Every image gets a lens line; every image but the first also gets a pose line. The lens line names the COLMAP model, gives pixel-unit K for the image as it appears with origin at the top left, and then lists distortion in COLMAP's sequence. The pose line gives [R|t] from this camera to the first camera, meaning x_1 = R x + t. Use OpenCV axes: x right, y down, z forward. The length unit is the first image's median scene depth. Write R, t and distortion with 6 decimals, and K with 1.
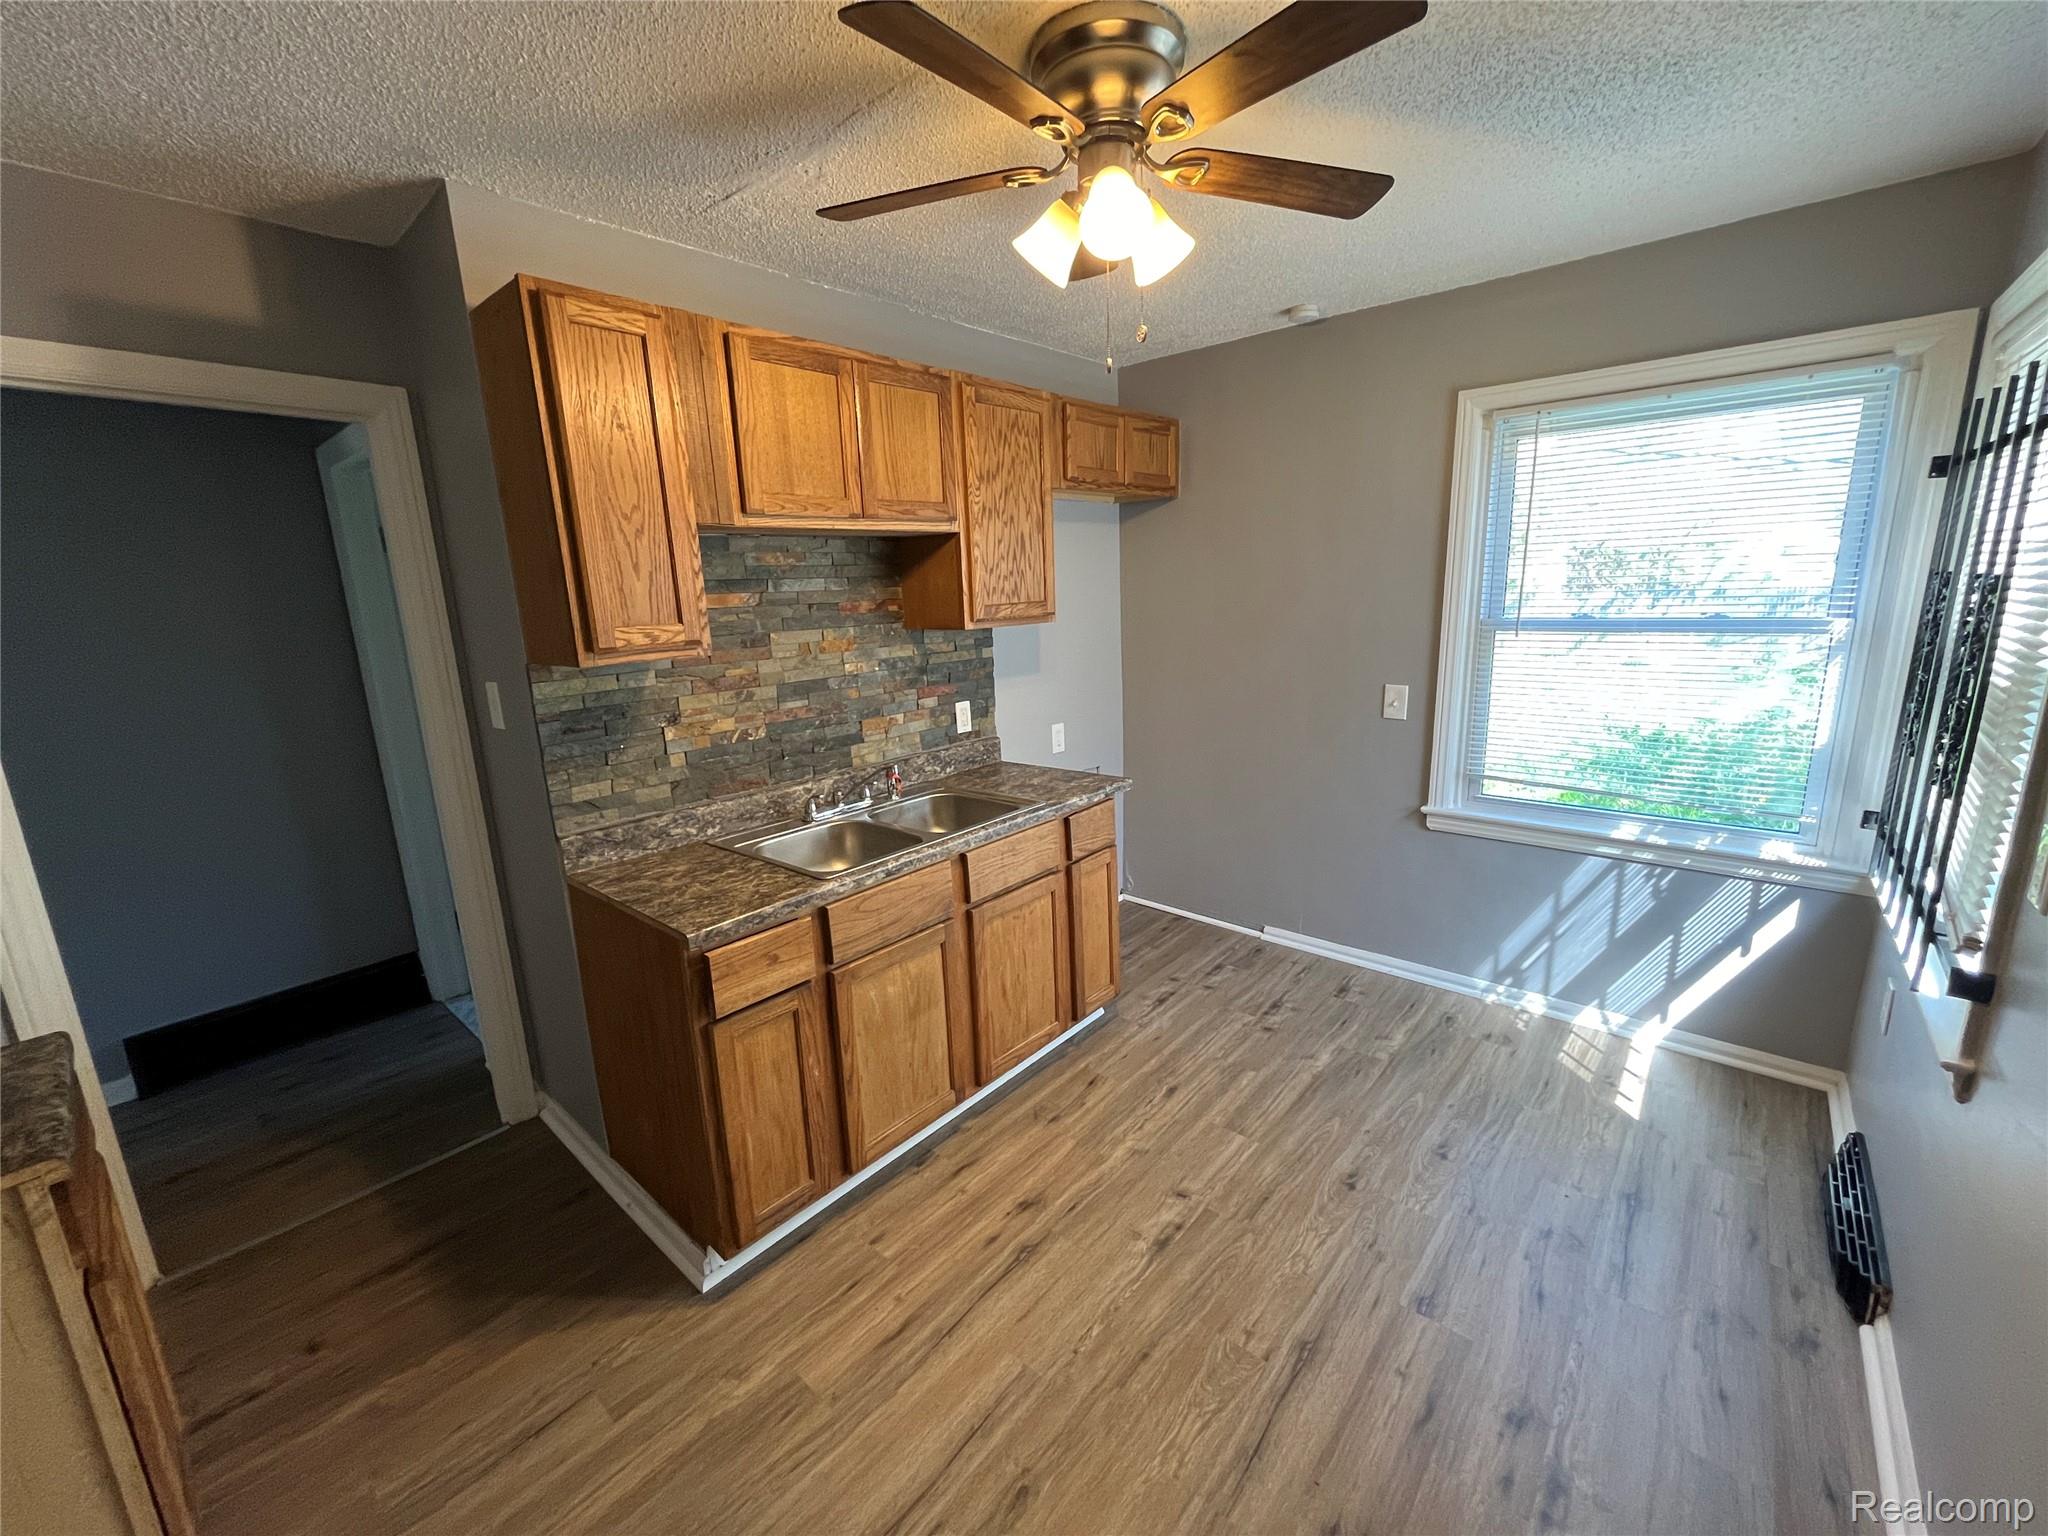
lens RADIAL K [[821.4, 0, 1025.5], [0, 821.4, 762.6], [0, 0, 1]] dist [-0.002857, 0.000090]
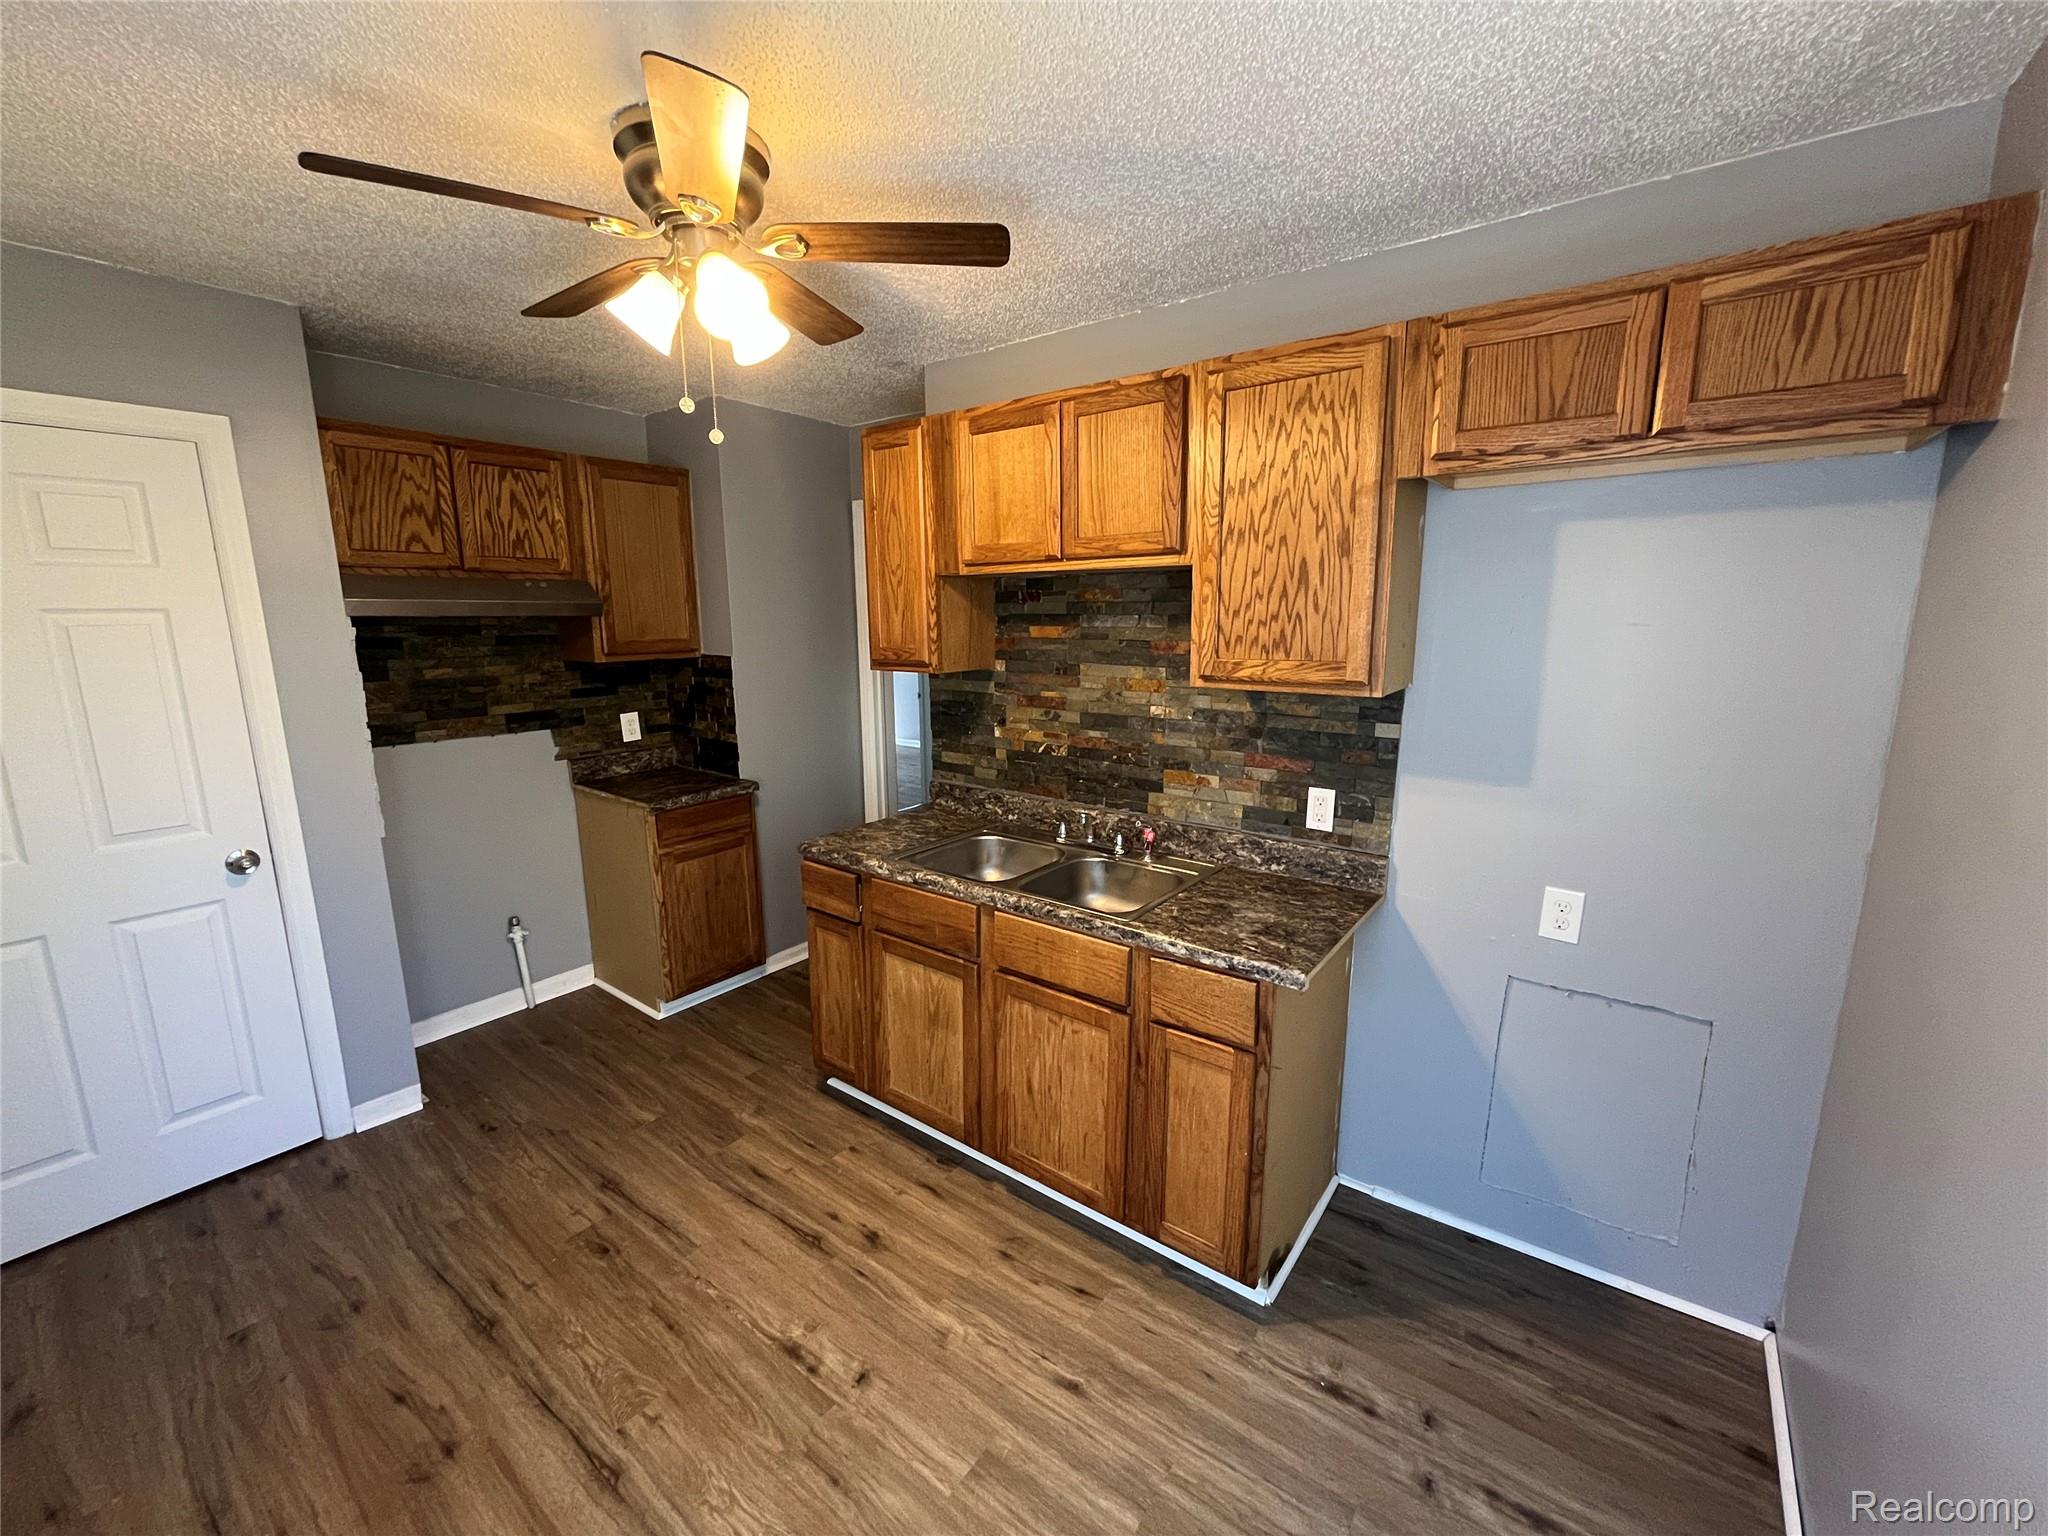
lens RADIAL K [[824.8, 0, 1027.3], [0, 824.8, 763.0], [0, 0, 1]] dist [-0.002420, -0.000008]
pose [[0.070031, 0.218388, -0.973346, 0.774417], [-0.209997, 0.957103, 0.199635, -0.237142], [0.975191, 0.190419, 0.112888, 0.842553]]
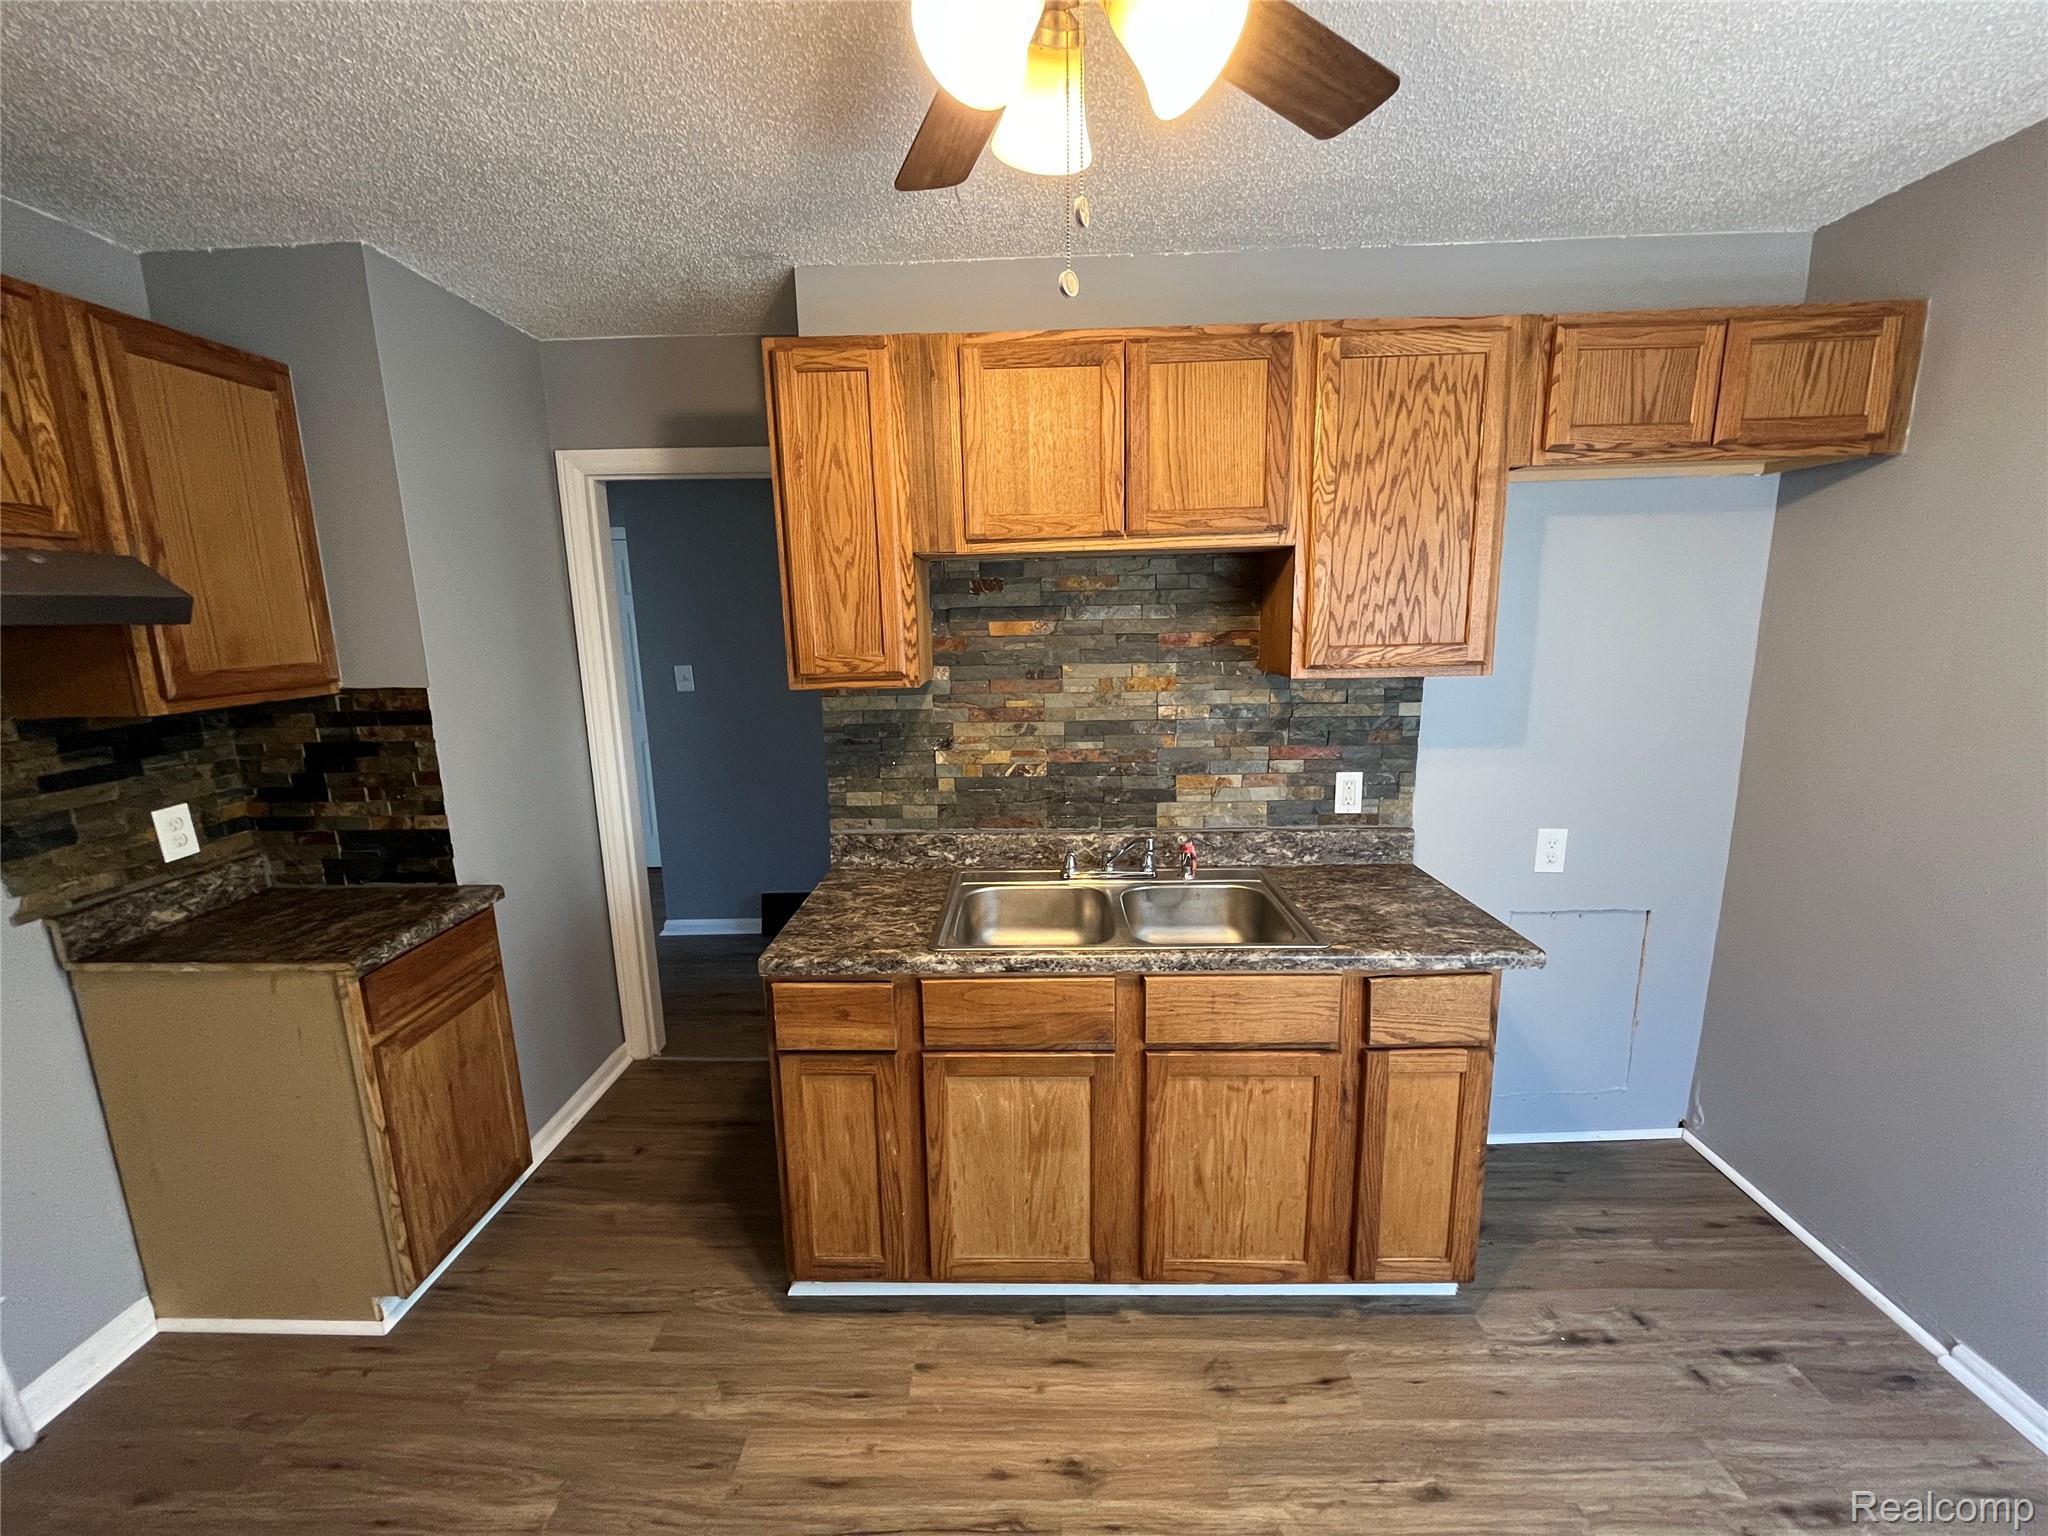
lens RADIAL K [[821.4, 0, 1025.5], [0, 821.4, 762.6], [0, 0, 1]] dist [-0.002857, 0.000090]
pose [[0.639145, 0.166292, -0.750893, 0.366175], [-0.166903, 0.983067, 0.075645, -0.114197], [0.750758, 0.076979, 0.656077, 0.384526]]
